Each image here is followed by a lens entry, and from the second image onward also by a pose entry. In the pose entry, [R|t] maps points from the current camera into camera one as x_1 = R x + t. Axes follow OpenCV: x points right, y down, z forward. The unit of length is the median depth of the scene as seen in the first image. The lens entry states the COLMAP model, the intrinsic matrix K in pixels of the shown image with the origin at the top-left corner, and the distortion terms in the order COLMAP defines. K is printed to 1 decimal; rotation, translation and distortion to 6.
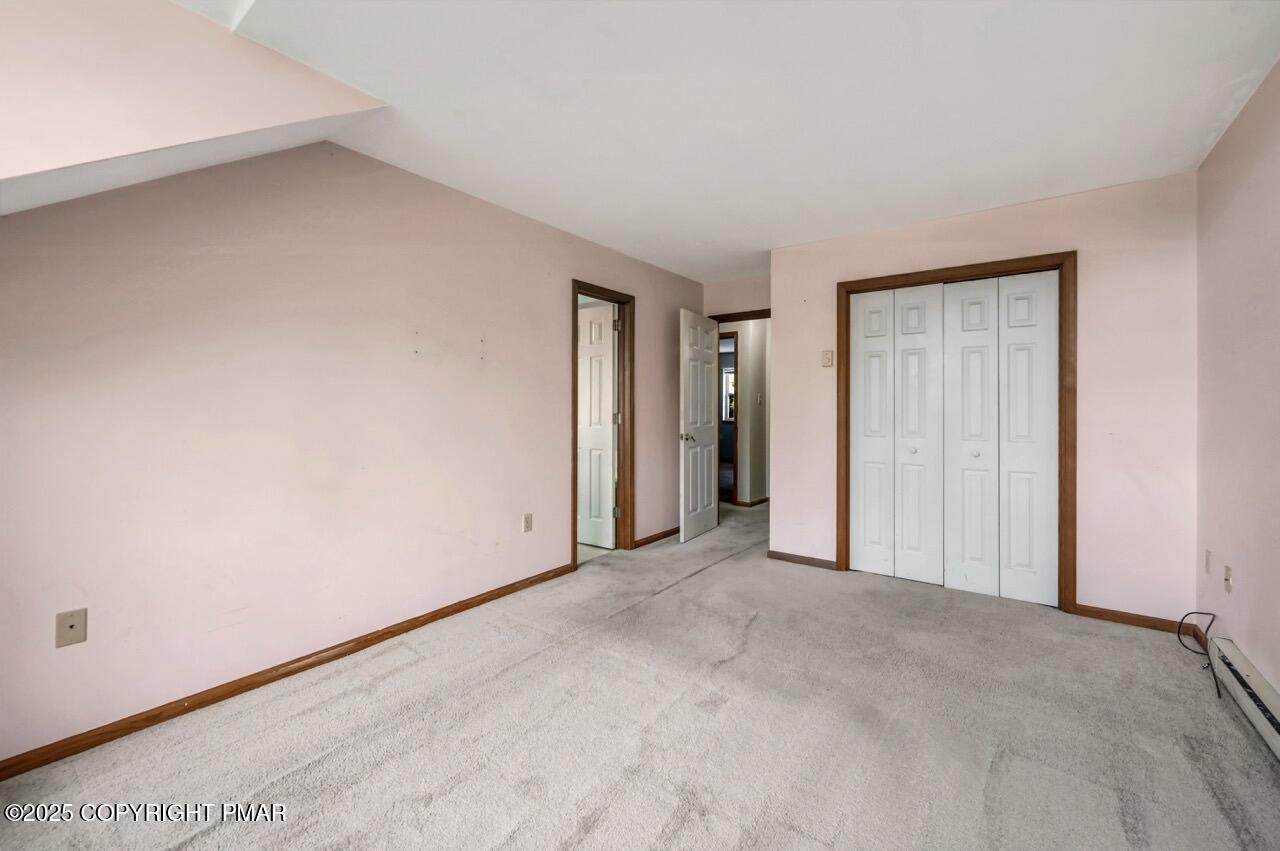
lens RADIAL K [[511.1, 0, 636.7], [0, 511.1, 415.8], [0, 0, 1]] dist [-0.001729, 0.000026]
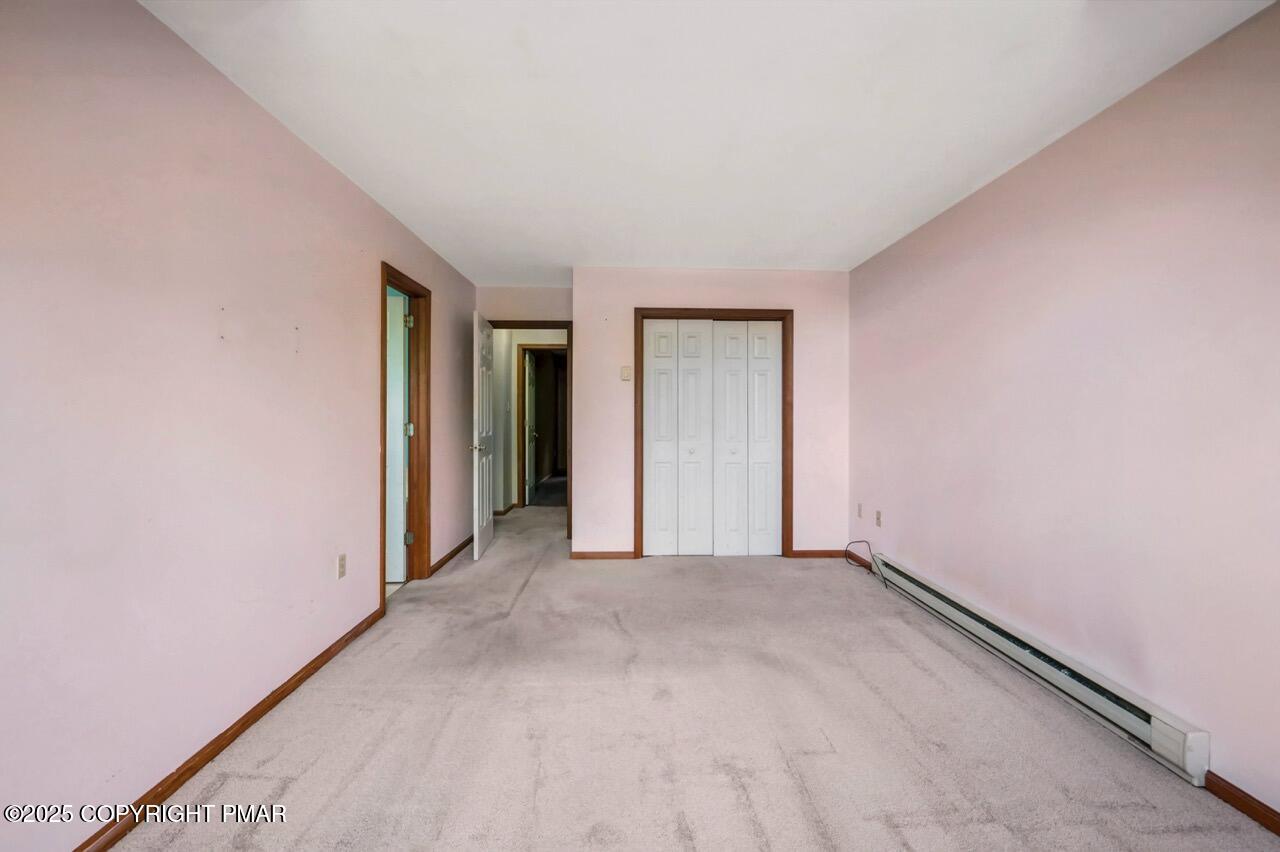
lens RADIAL K [[511.1, 0, 626.9], [0, 511.1, 420.8], [0, 0, 1]] dist [-0.001729, 0.000026]
pose [[0.784517, -0.008000, 0.620056, -0.365913], [0.008980, 0.999958, 0.001540, -0.009212], [-0.620043, 0.004360, 0.784556, 0.124766]]
